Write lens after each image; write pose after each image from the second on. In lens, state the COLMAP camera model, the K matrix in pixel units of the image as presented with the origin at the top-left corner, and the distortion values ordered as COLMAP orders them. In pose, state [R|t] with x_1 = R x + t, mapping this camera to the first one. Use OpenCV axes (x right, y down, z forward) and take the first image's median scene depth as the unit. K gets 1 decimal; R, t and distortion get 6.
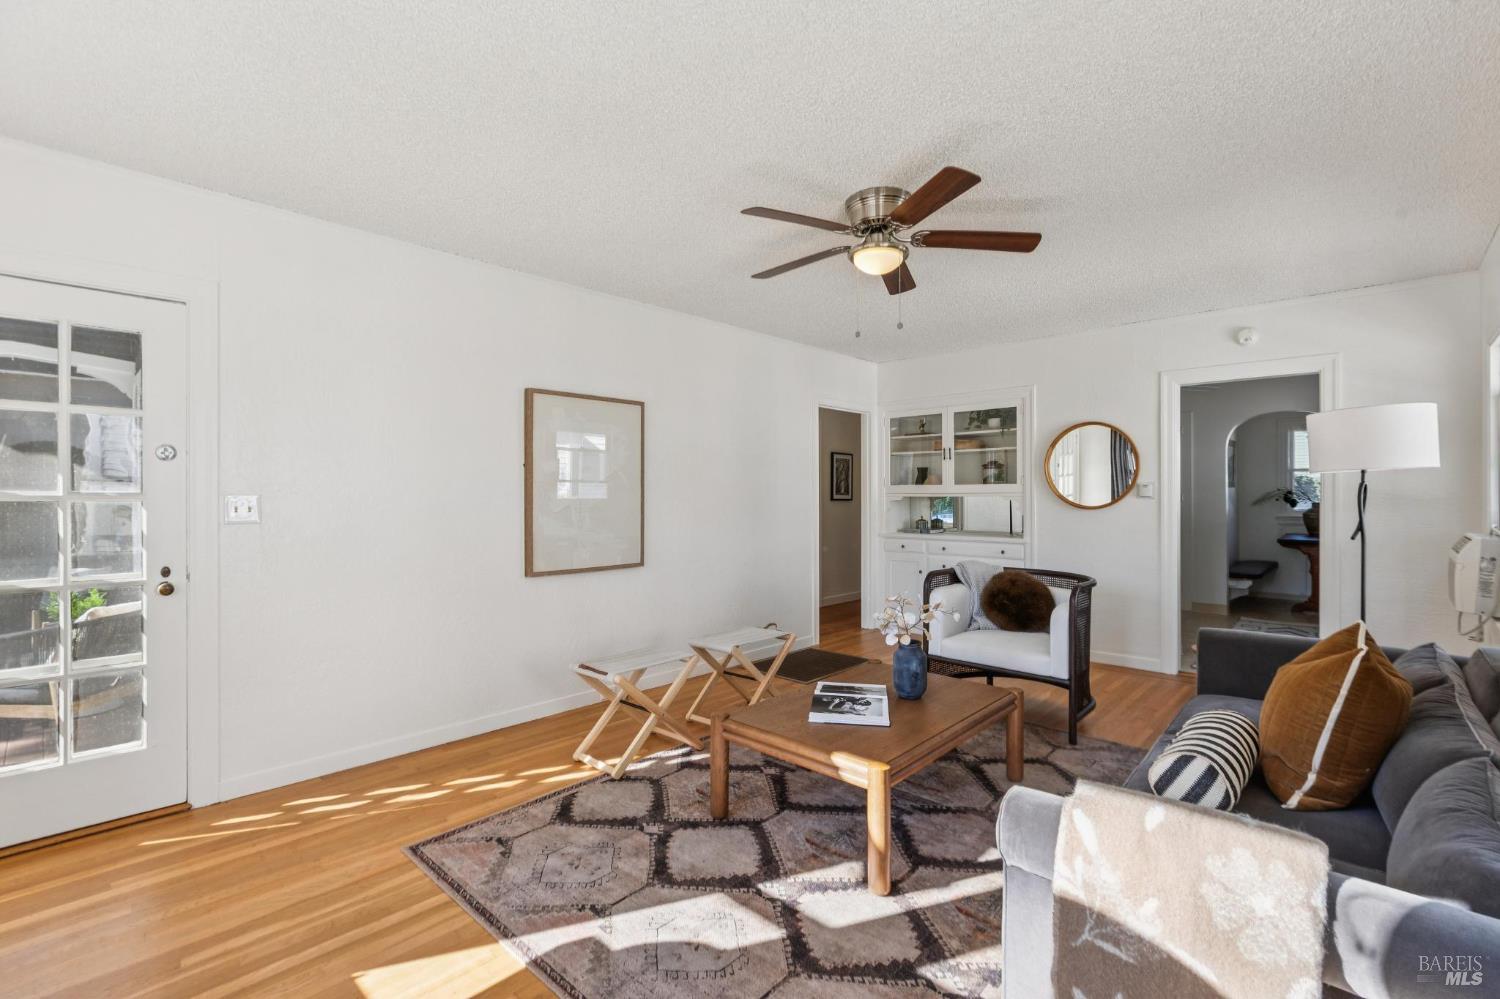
lens RADIAL K [[671.9, 0, 750.6], [0, 671.9, 499.5], [0, 0, 1]] dist [0.002073, -0.002308]
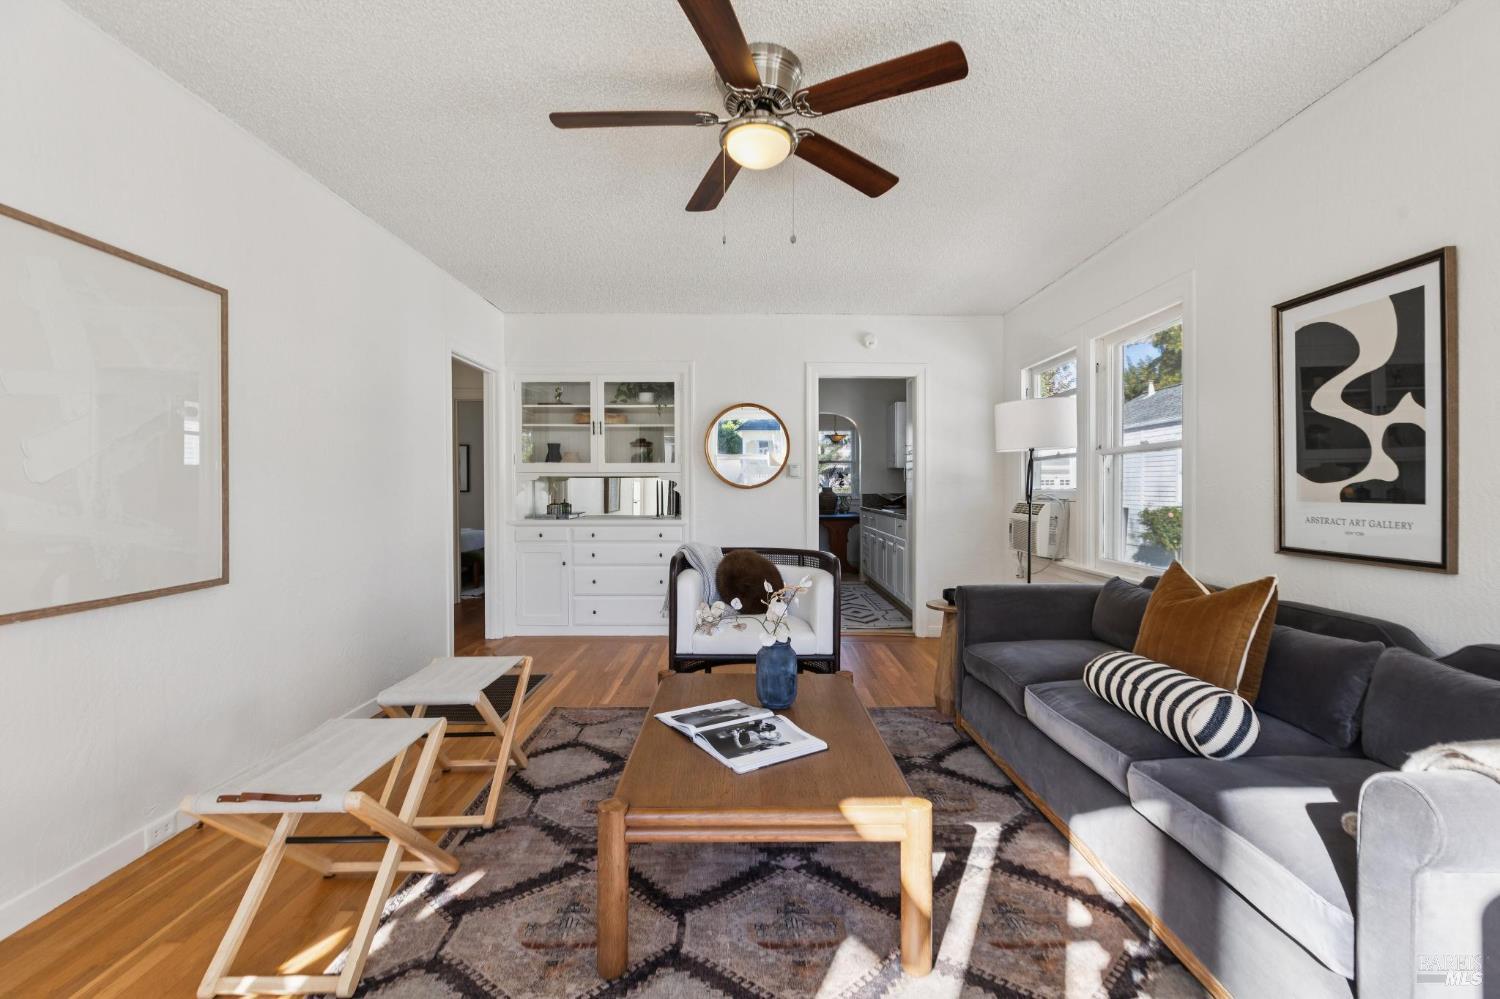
lens RADIAL K [[671.9, 0, 752.2], [0, 671.9, 498.4], [0, 0, 1]] dist [0.002073, -0.002308]
pose [[0.722606, -0.007197, 0.691223, -0.311077], [0.003016, 0.999969, 0.007258, 0.034335], [-0.691254, -0.003161, 0.722605, 0.400248]]
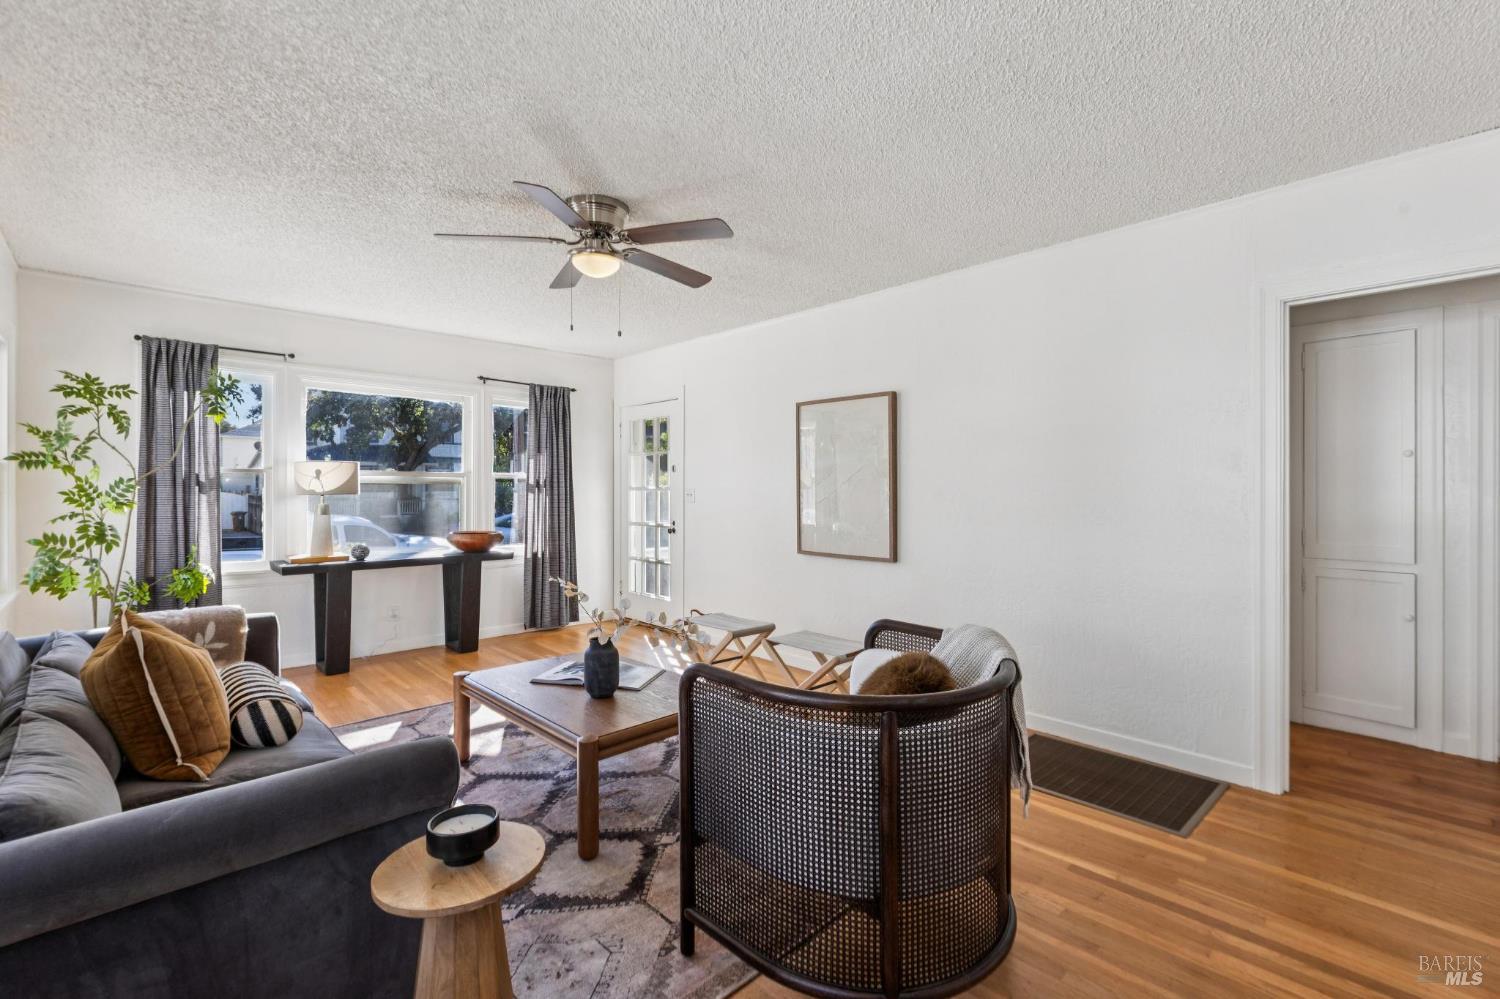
lens RADIAL K [[671.9, 0, 762.6], [0, 671.9, 498.0], [0, 0, 1]] dist [0.002073, -0.002308]
pose [[-0.052350, 0.014053, -0.998530, 1.087536], [-0.009174, 0.999852, 0.014552, -0.006671], [0.998587, 0.009923, -0.052213, 1.170788]]
